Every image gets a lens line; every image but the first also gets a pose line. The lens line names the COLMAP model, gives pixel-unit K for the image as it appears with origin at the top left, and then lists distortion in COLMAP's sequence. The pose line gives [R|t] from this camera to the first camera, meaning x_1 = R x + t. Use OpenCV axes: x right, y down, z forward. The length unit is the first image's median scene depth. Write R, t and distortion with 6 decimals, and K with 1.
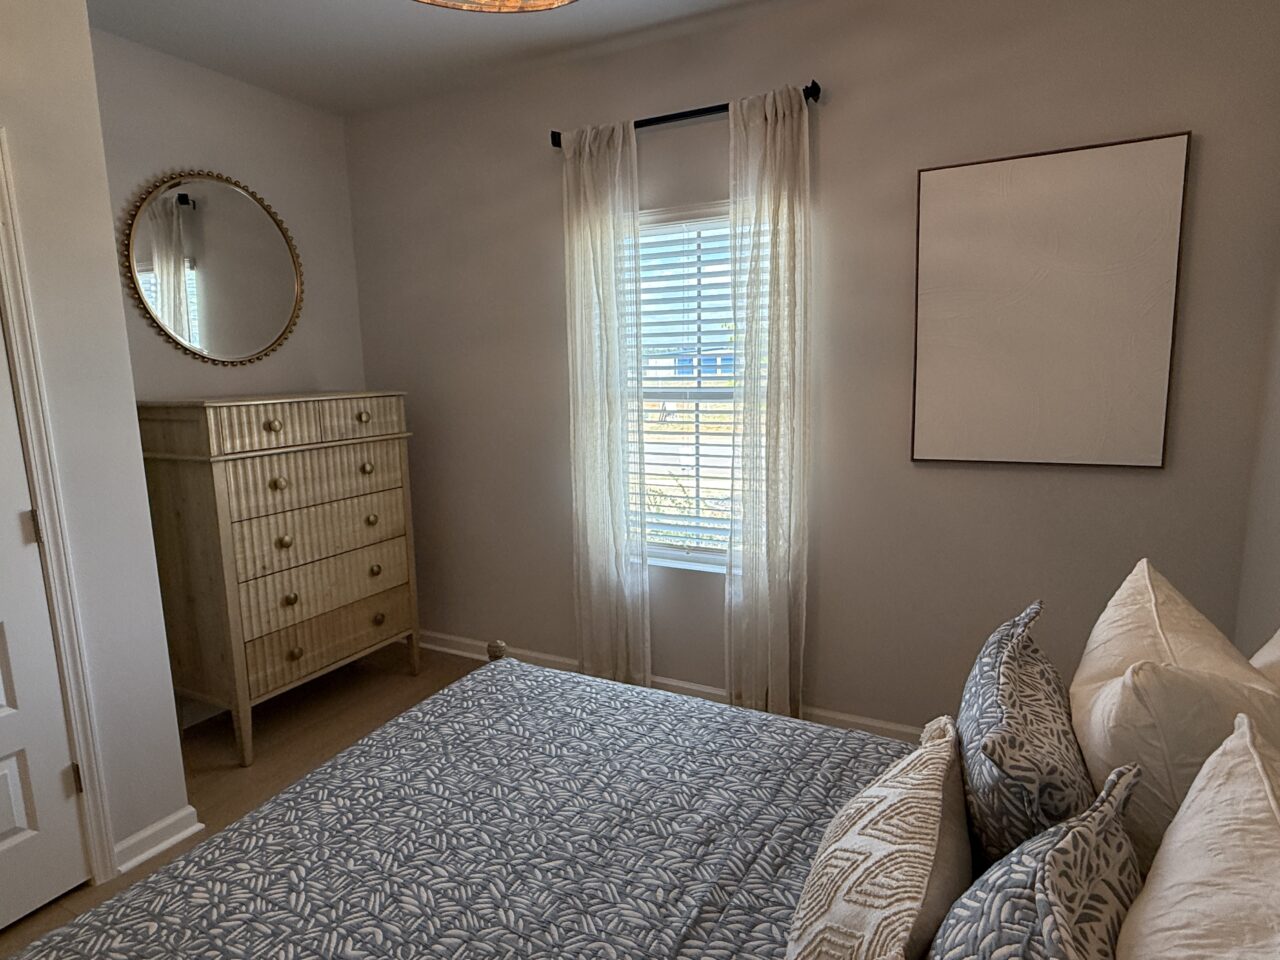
lens RADIAL K [[731.2, 0, 640.0], [0, 731.2, 480.0], [0, 0, 1]] dist [-0.002650, -0.000272]
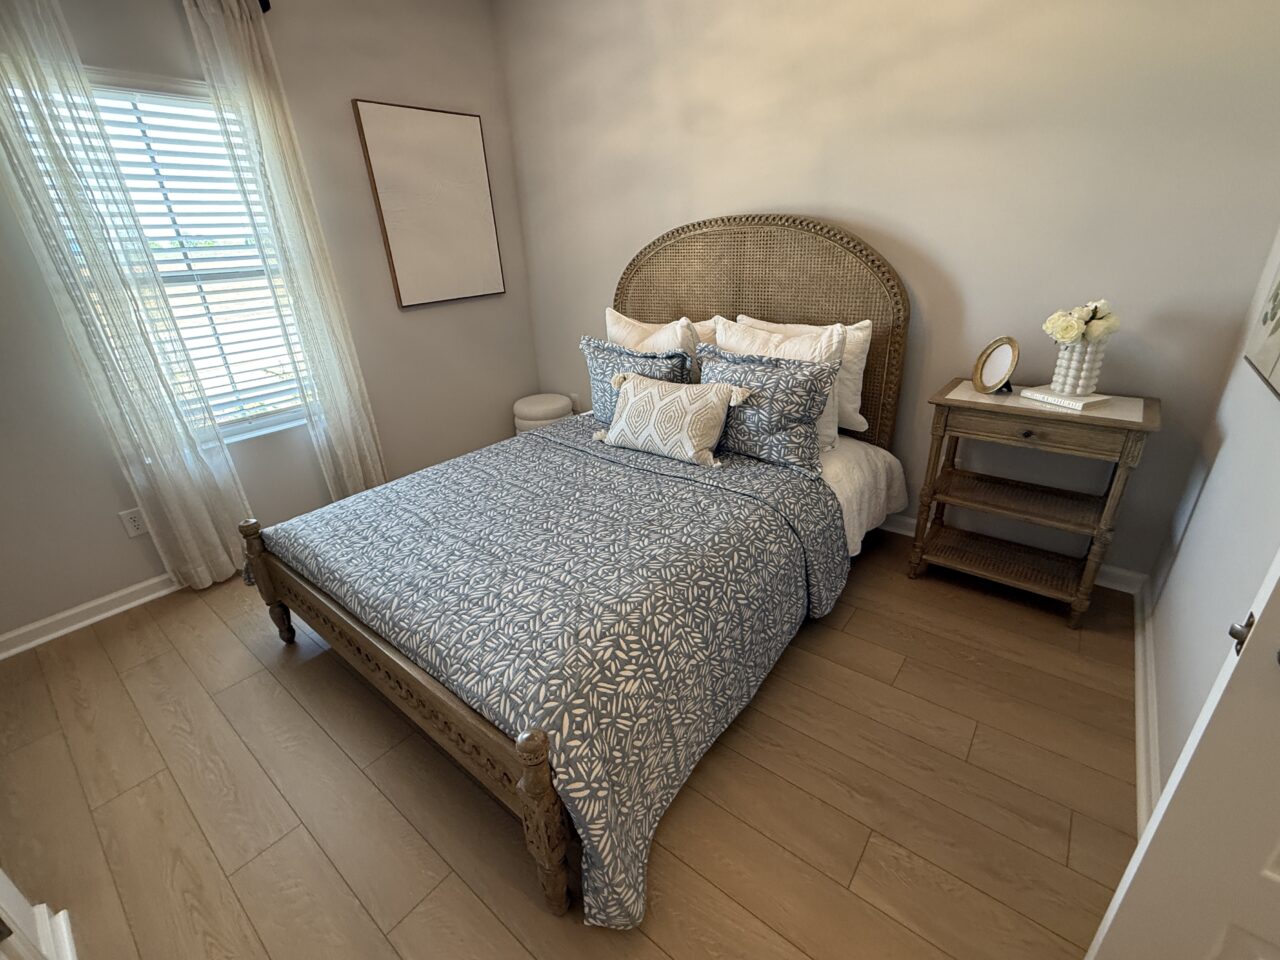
lens RADIAL K [[567.0, 0, 640.0], [0, 567.0, 480.0], [0, 0, 1]] dist [-0.000692, -0.000074]
pose [[0.181626, -0.373797, 0.909554, -0.847903], [0.199971, 0.919651, 0.338015, 0.006977], [-0.962821, 0.120493, 0.241781, 0.274069]]
